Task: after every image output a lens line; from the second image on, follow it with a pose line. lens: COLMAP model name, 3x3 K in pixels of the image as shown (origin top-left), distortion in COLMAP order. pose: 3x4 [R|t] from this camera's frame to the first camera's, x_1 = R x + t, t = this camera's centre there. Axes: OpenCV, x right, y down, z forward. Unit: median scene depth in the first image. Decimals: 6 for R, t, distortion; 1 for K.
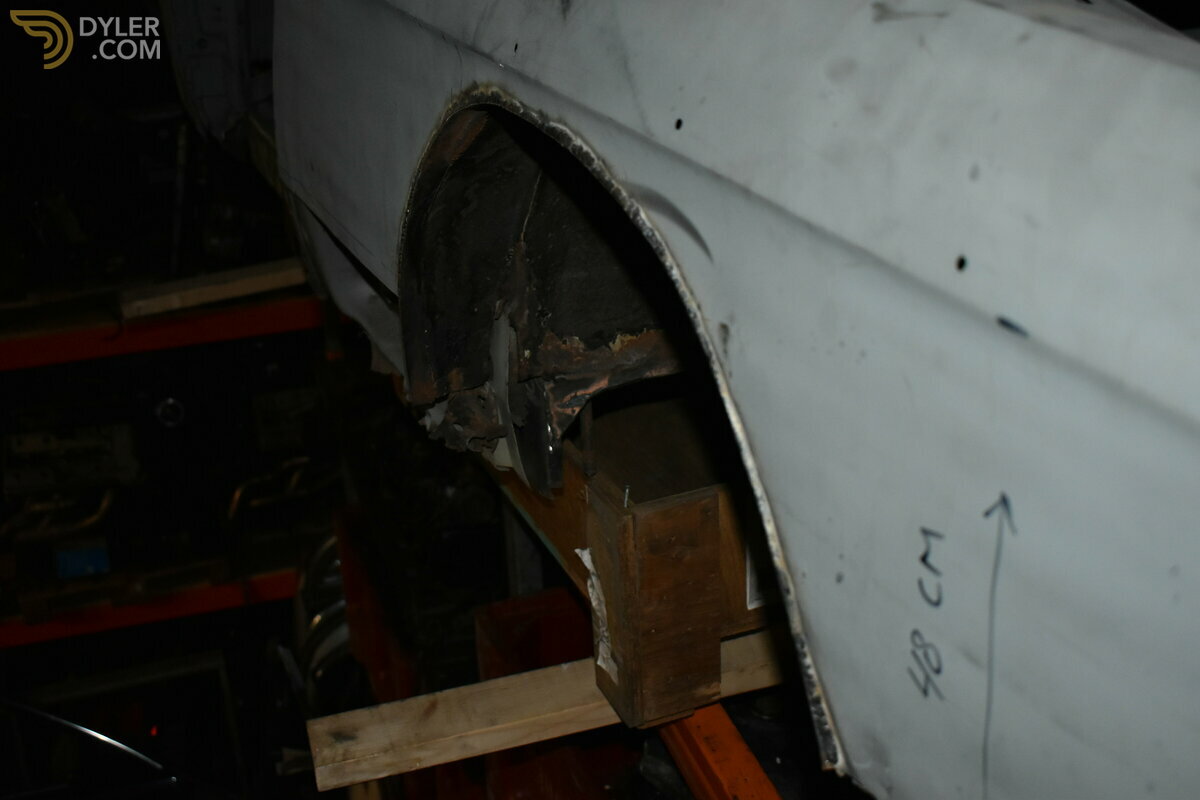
lens RADIAL K [[1419.2, 0, 600.0], [0, 1419.2, 400.0], [0, 0, 1]] dist [-0.031844, 0.012150]
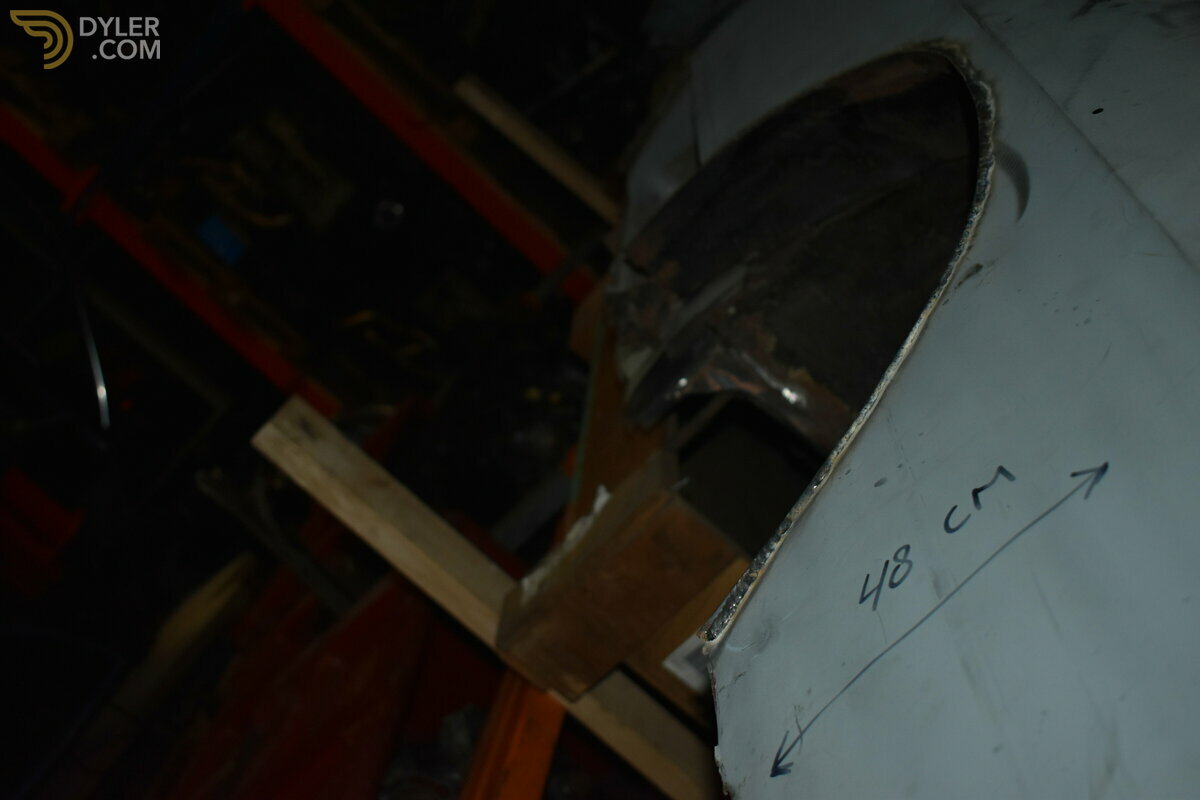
lens RADIAL K [[1419.2, 0, 600.0], [0, 1419.2, 400.0], [0, 0, 1]] dist [-0.031844, 0.012150]
pose [[0.629630, 0.768053, -0.116878, 0.087279], [-0.776631, 0.626172, -0.068936, 0.230185], [0.020239, 0.134176, 0.990751, 0.007508]]
